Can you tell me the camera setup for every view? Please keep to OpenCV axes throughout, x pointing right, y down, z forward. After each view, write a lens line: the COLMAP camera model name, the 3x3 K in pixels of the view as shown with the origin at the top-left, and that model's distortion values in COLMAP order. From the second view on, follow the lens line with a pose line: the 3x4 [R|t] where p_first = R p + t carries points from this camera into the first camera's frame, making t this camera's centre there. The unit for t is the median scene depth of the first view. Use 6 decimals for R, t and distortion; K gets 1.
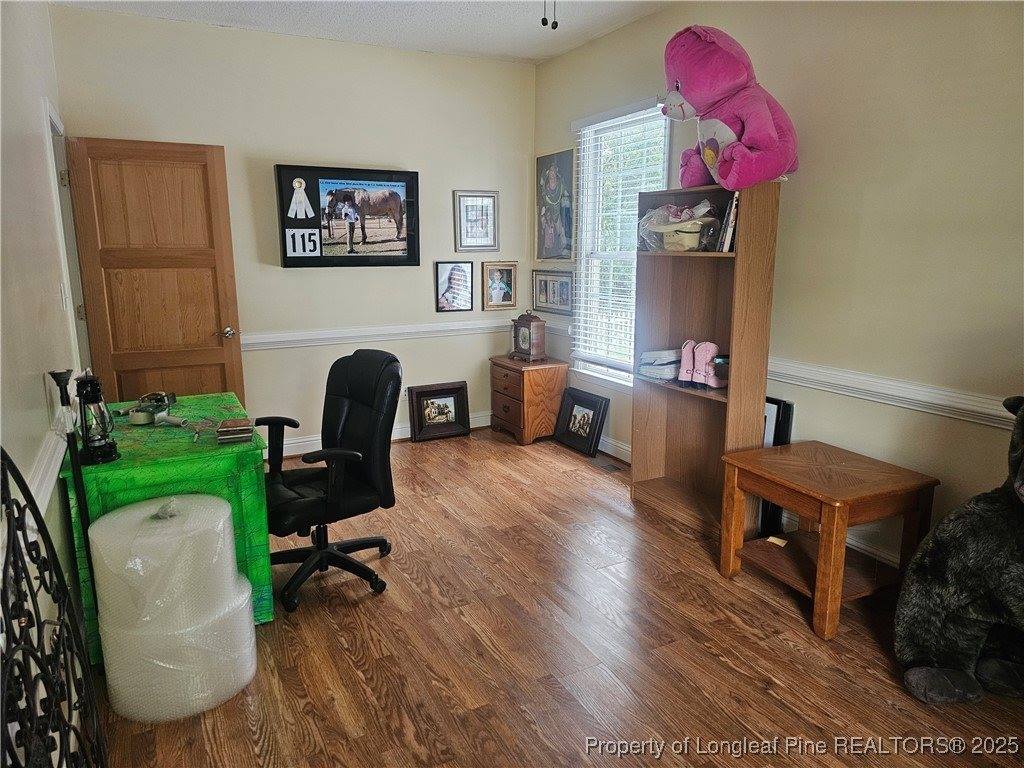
lens RADIAL K [[675.9, 0, 495.1], [0, 675.9, 382.7], [0, 0, 1]] dist [0.000957, 0.002037]
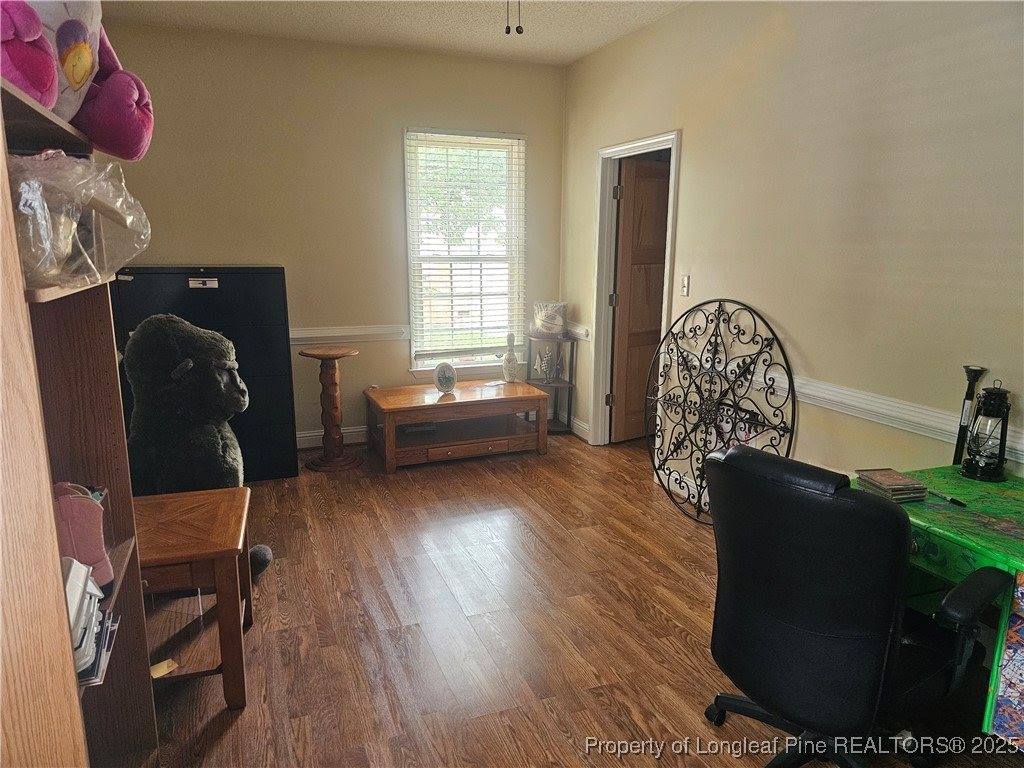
lens RADIAL K [[675.9, 0, 495.1], [0, 675.9, 382.7], [0, 0, 1]] dist [0.000957, 0.002037]
pose [[-0.991733, -0.062743, 0.111934, 0.004750], [-0.014254, 0.920774, 0.389837, -0.377244], [-0.127525, 0.385018, -0.914056, 1.925568]]
